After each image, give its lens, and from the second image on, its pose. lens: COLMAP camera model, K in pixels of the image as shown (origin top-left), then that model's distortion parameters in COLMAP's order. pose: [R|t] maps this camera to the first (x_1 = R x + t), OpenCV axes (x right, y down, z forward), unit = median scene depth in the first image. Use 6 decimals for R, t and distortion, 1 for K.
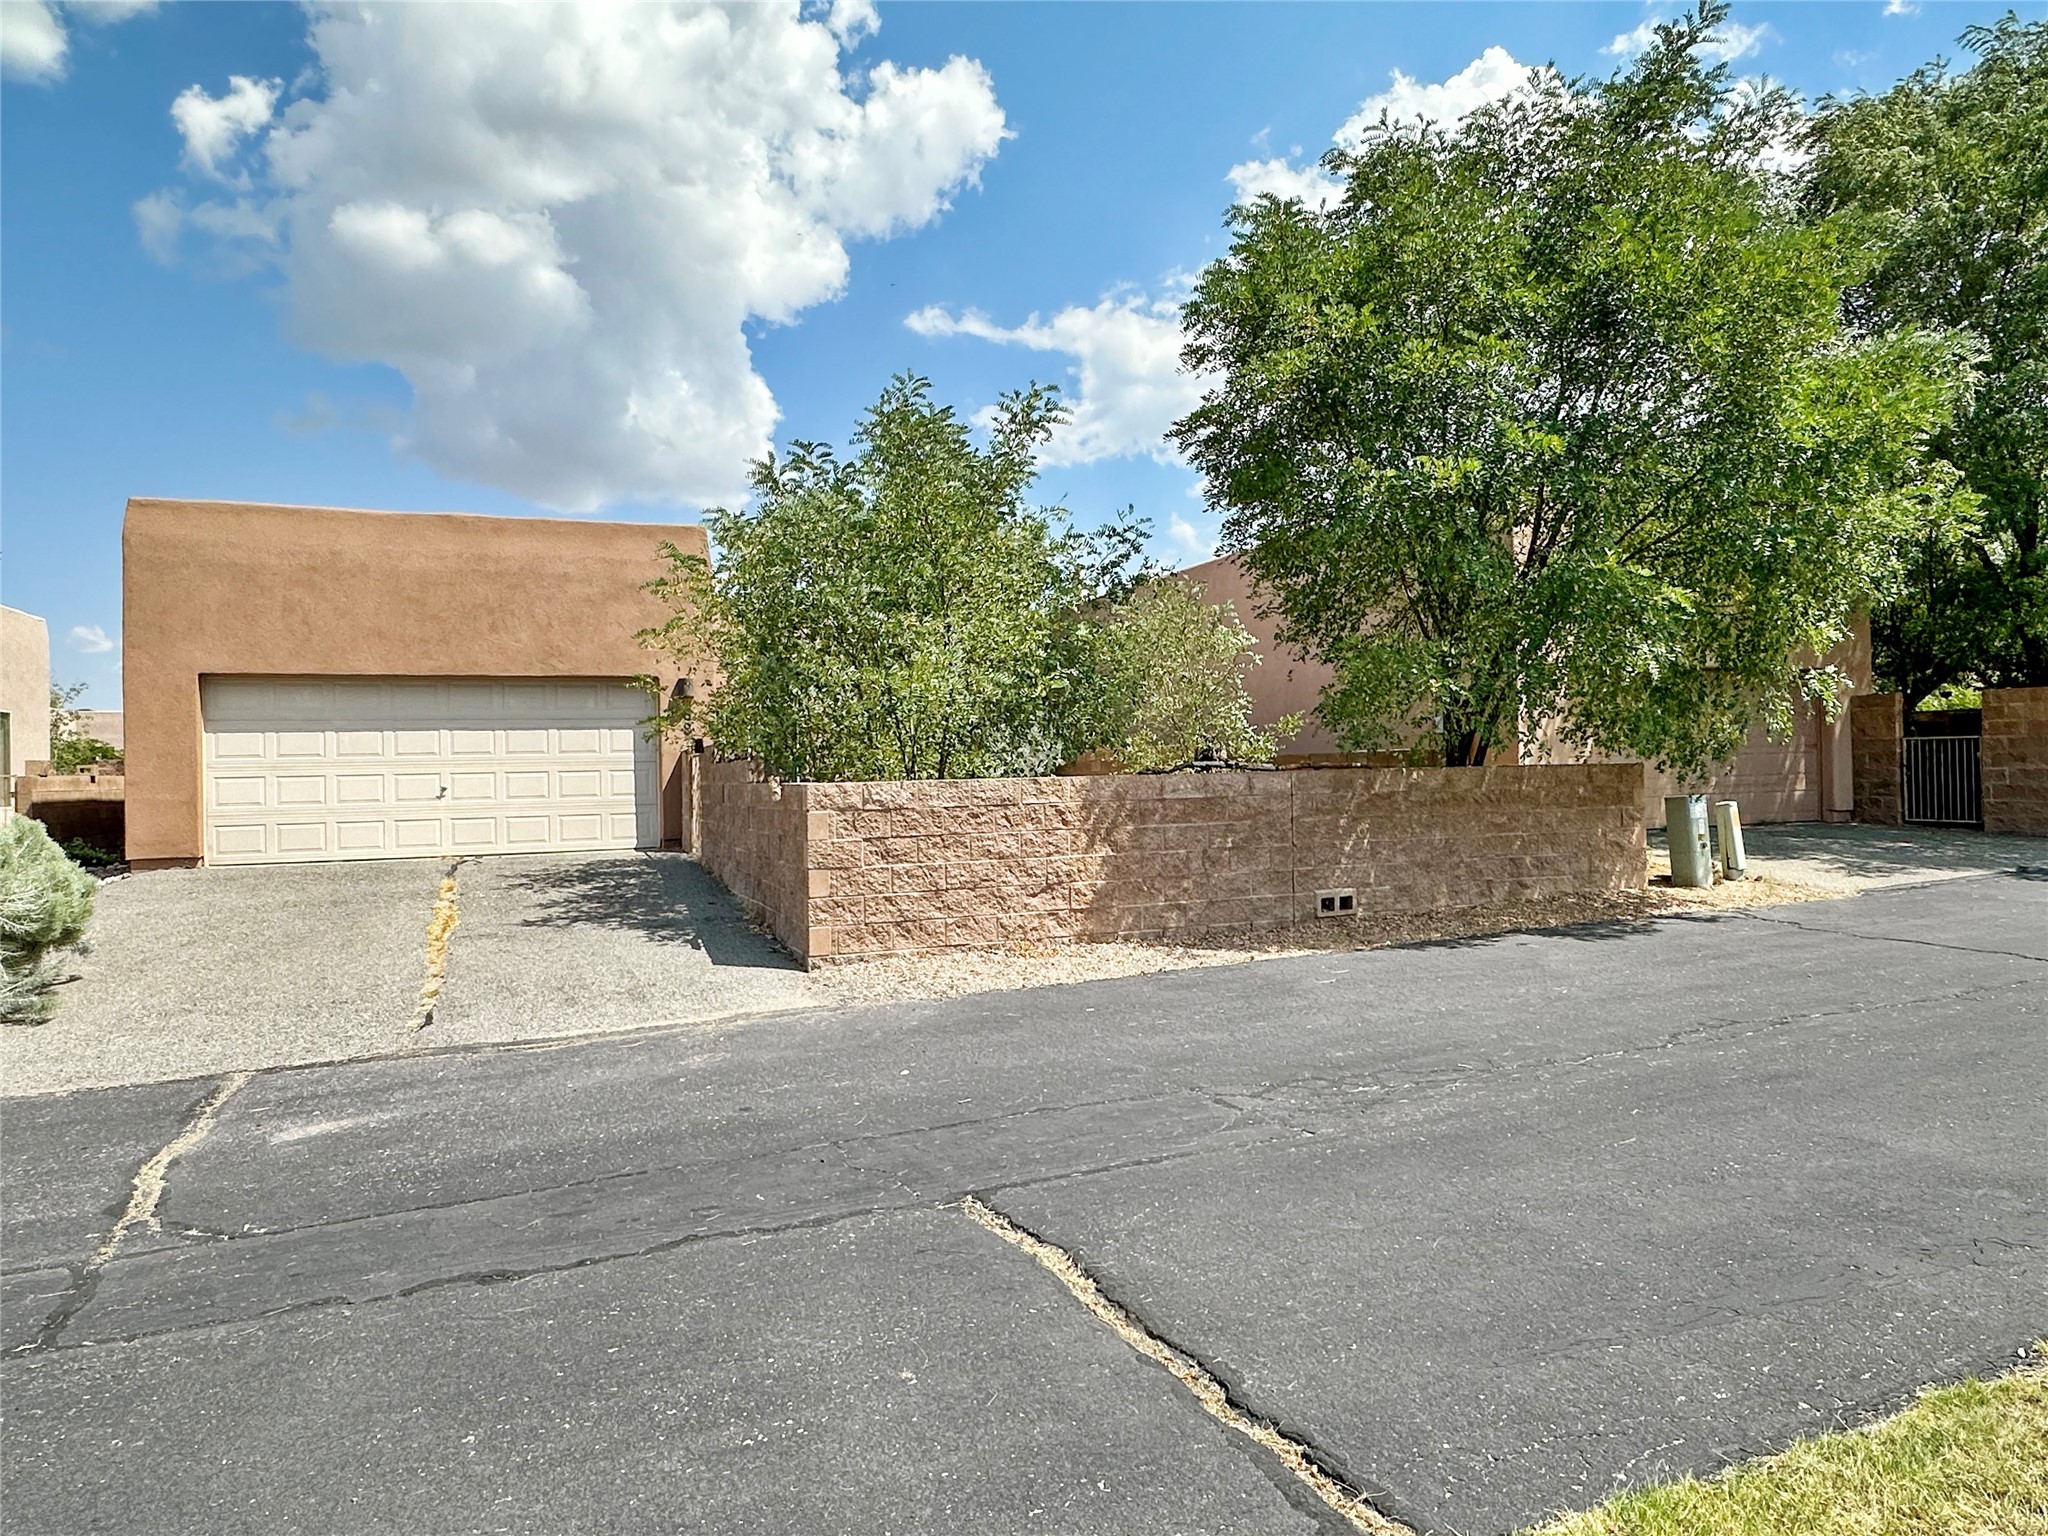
lens RADIAL K [[1214.5, 0, 1027.1], [0, 1214.5, 744.0], [0, 0, 1]] dist [-0.041300, 0.026025]
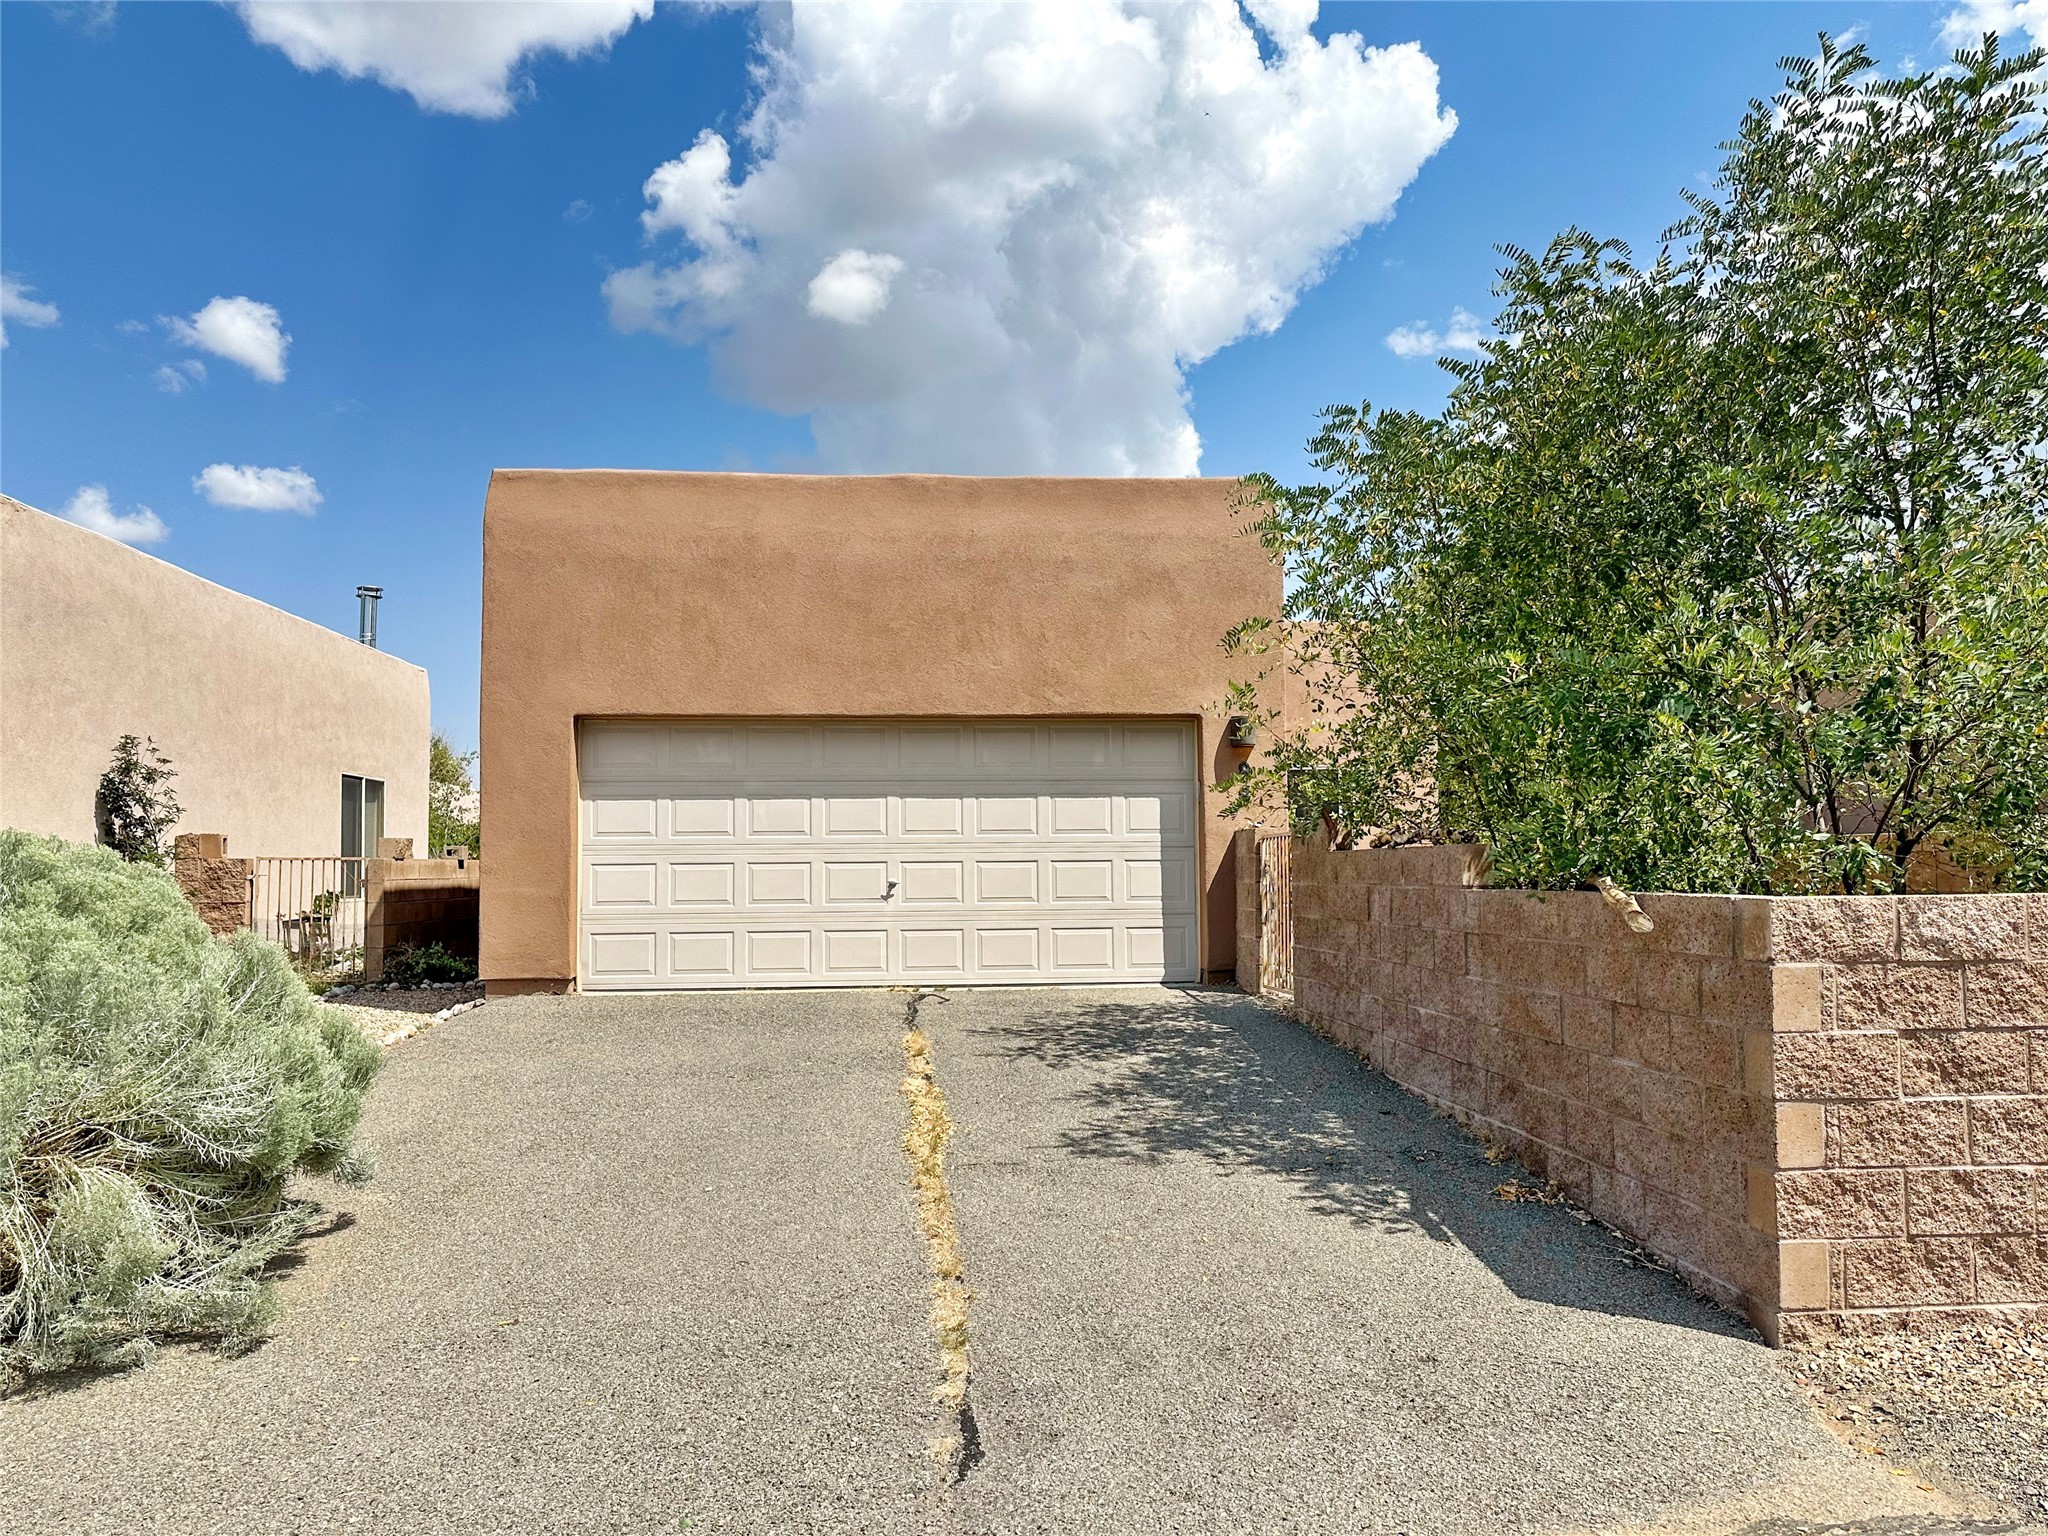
lens RADIAL K [[1441.3, 0, 1024.0], [0, 1441.3, 768.0], [0, 0, 1]] dist [0.007536, 0.003852]
pose [[0.948896, -0.008763, -0.315466, -0.173722], [-0.004947, 0.999079, -0.042634, 0.006640], [0.315549, 0.042016, 0.947979, 0.280174]]
